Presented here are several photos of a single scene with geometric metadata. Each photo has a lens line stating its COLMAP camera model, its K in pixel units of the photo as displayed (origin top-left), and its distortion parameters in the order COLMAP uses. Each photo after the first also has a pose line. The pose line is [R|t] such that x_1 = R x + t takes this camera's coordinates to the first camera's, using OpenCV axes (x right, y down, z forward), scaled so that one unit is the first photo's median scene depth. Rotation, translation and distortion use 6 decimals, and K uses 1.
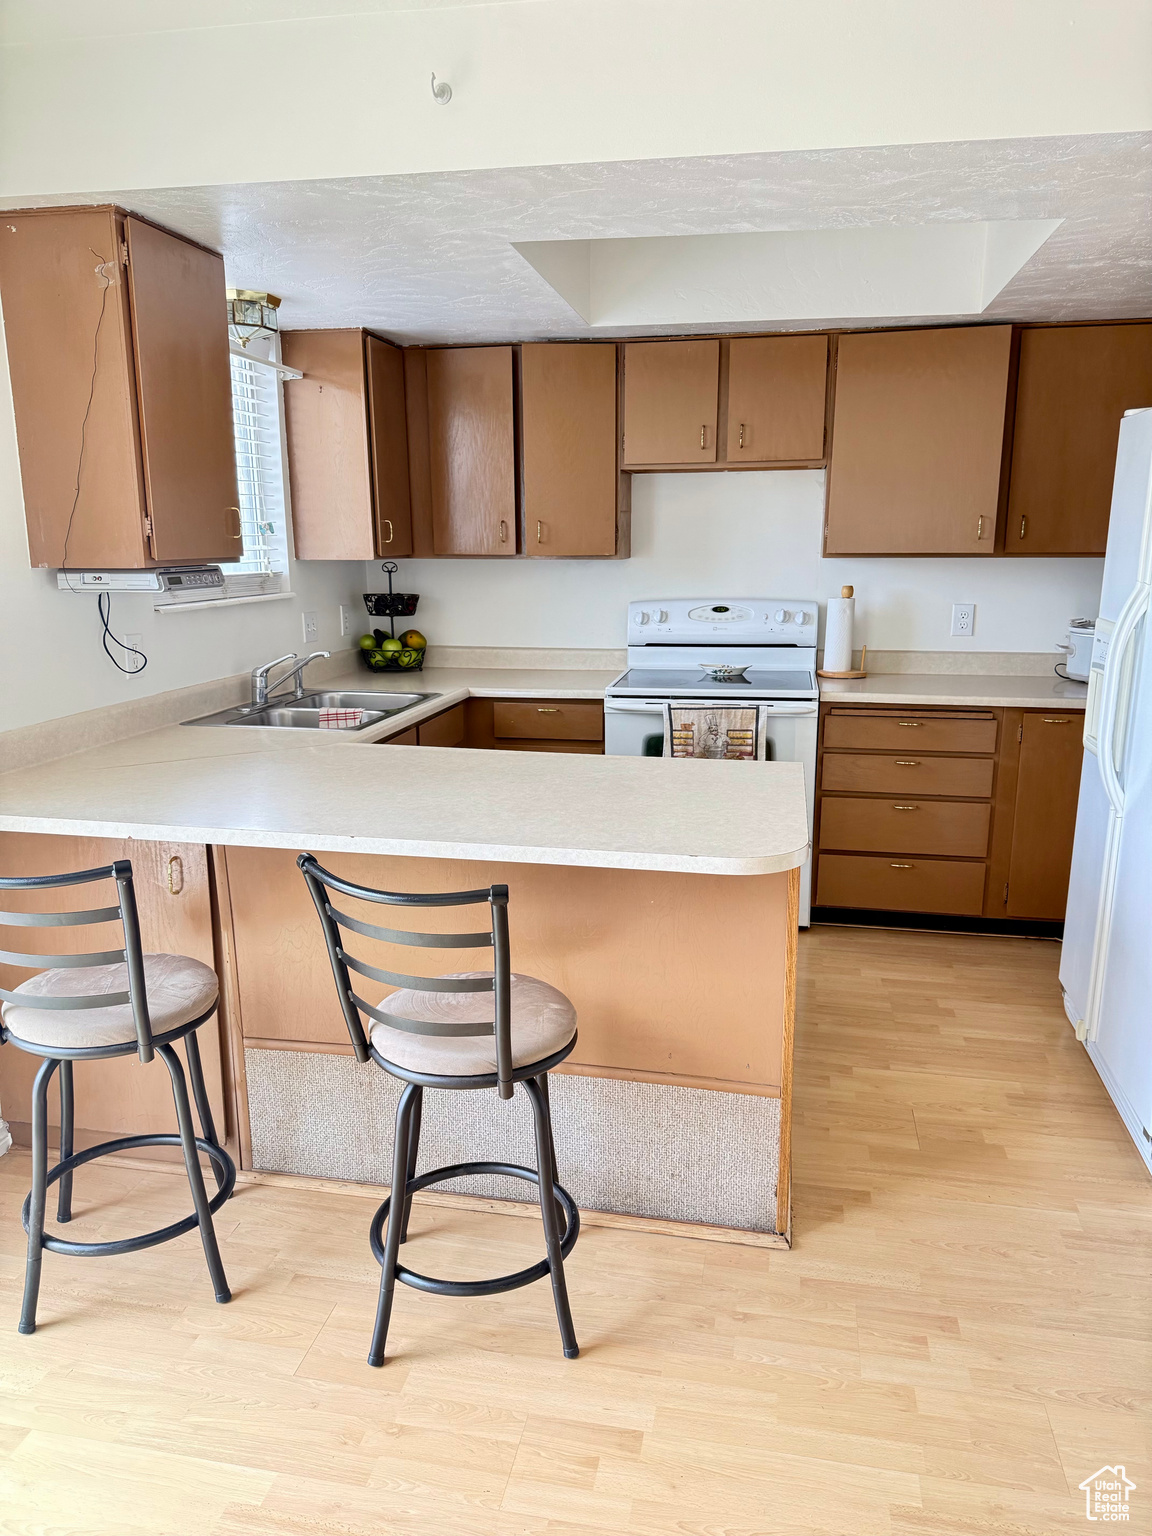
lens RADIAL K [[1093.6, 0, 575.8], [0, 1093.6, 775.9], [0, 0, 1]] dist [0.005358, -0.000347]
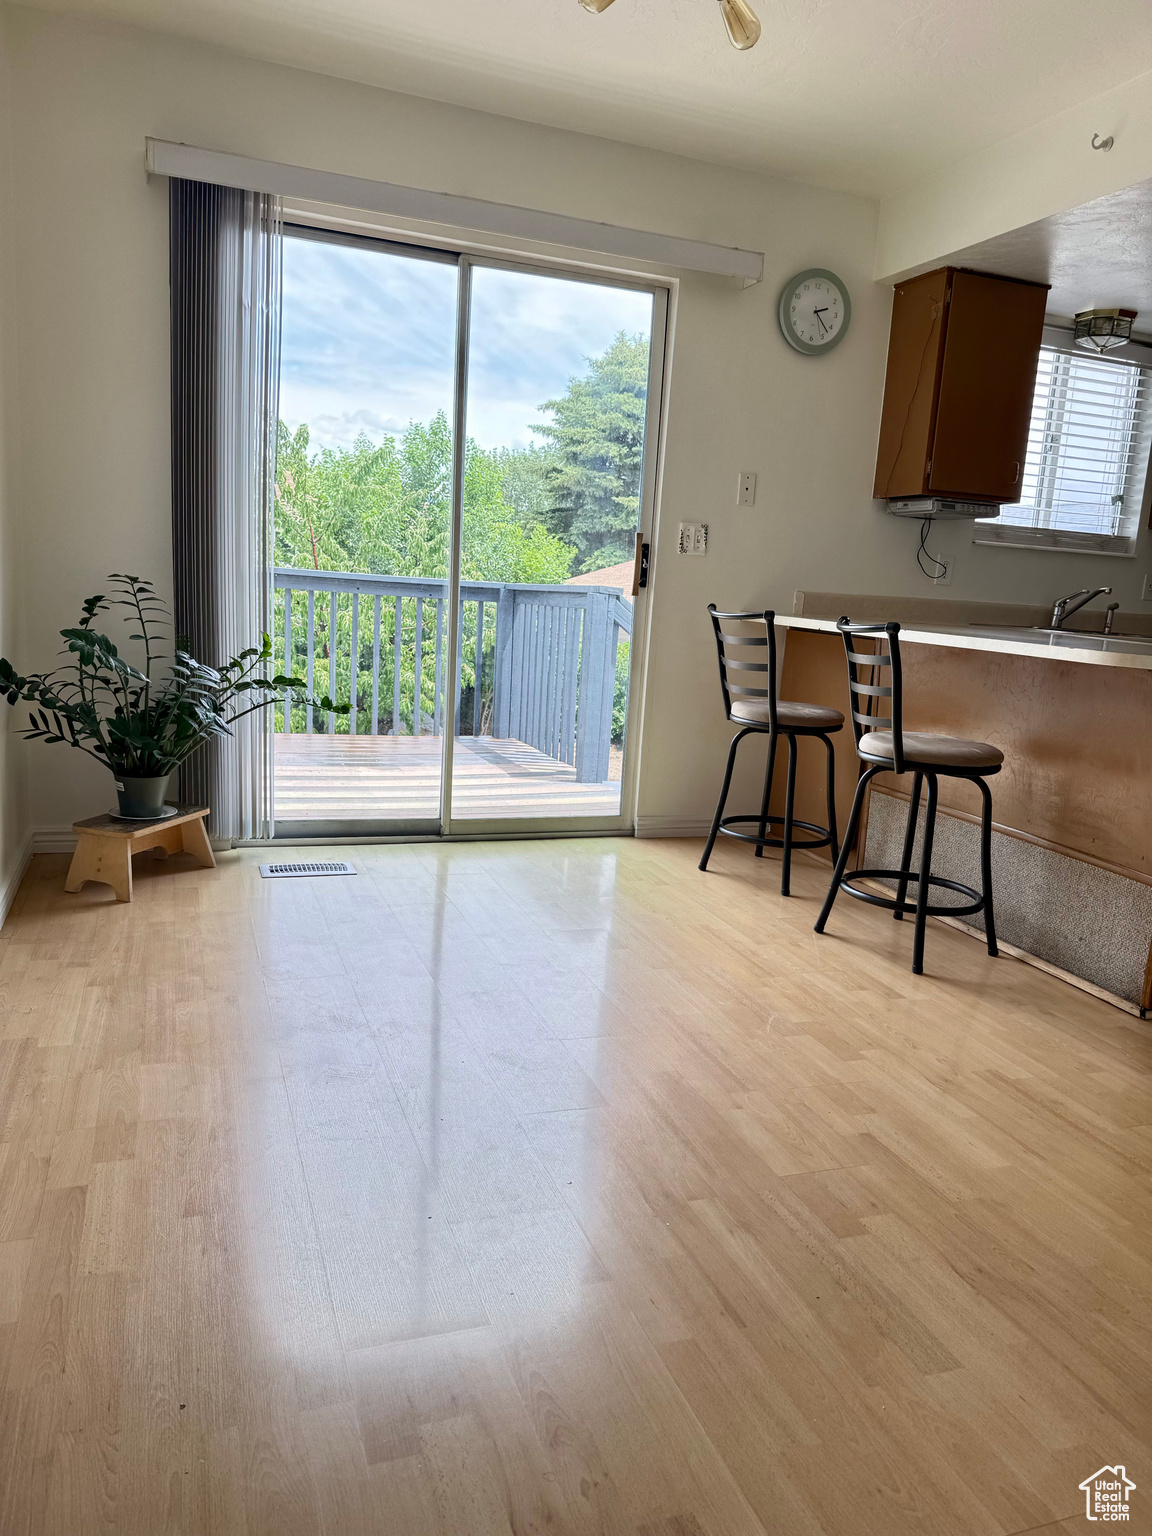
lens RADIAL K [[1093.6, 0, 575.8], [0, 1093.6, 775.9], [0, 0, 1]] dist [0.005358, -0.000347]
pose [[0.521440, 0.188379, -0.832234, 0.765717], [-0.247820, 0.966720, 0.063547, 0.234102], [0.816508, 0.173108, 0.550770, -0.202310]]
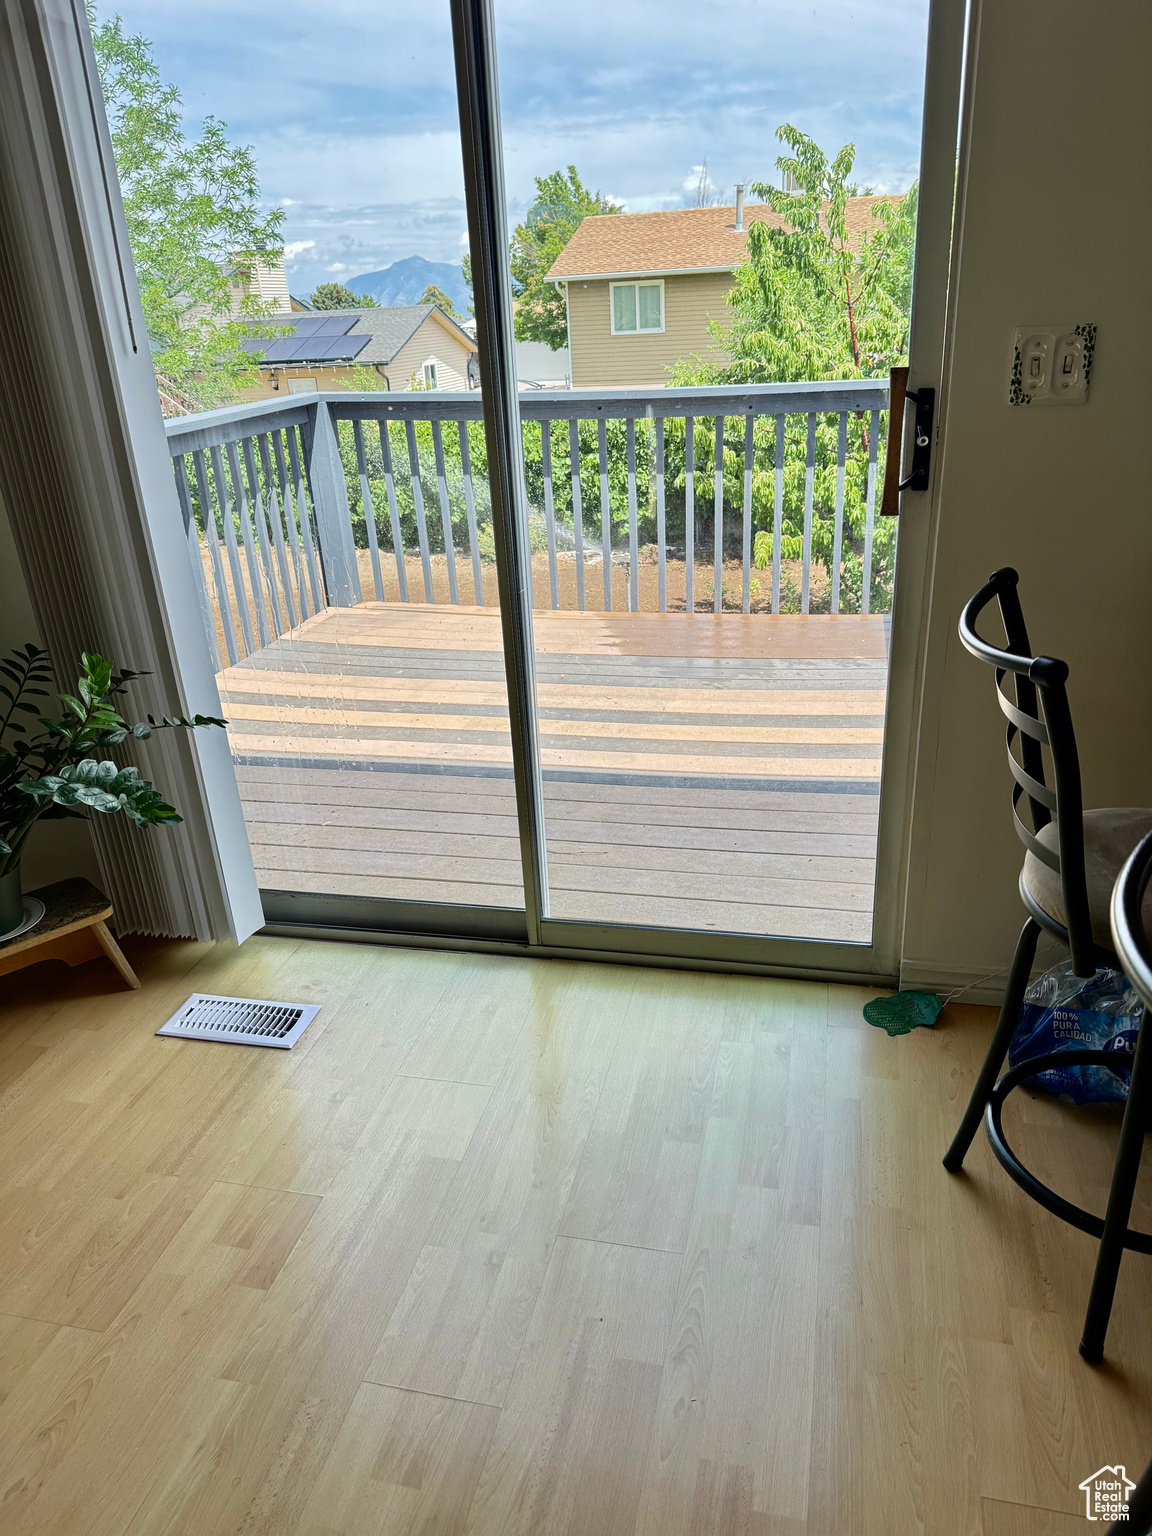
lens RADIAL K [[1068.0, 0, 576.0], [0, 1068.0, 768.0], [0, 0, 1]] dist [-0.000603, -0.001405]
pose [[-0.032906, 0.399961, -0.915941, 0.122988], [-0.163247, 0.901980, 0.399729, -0.044743], [0.986036, 0.162678, 0.035612, 0.523708]]
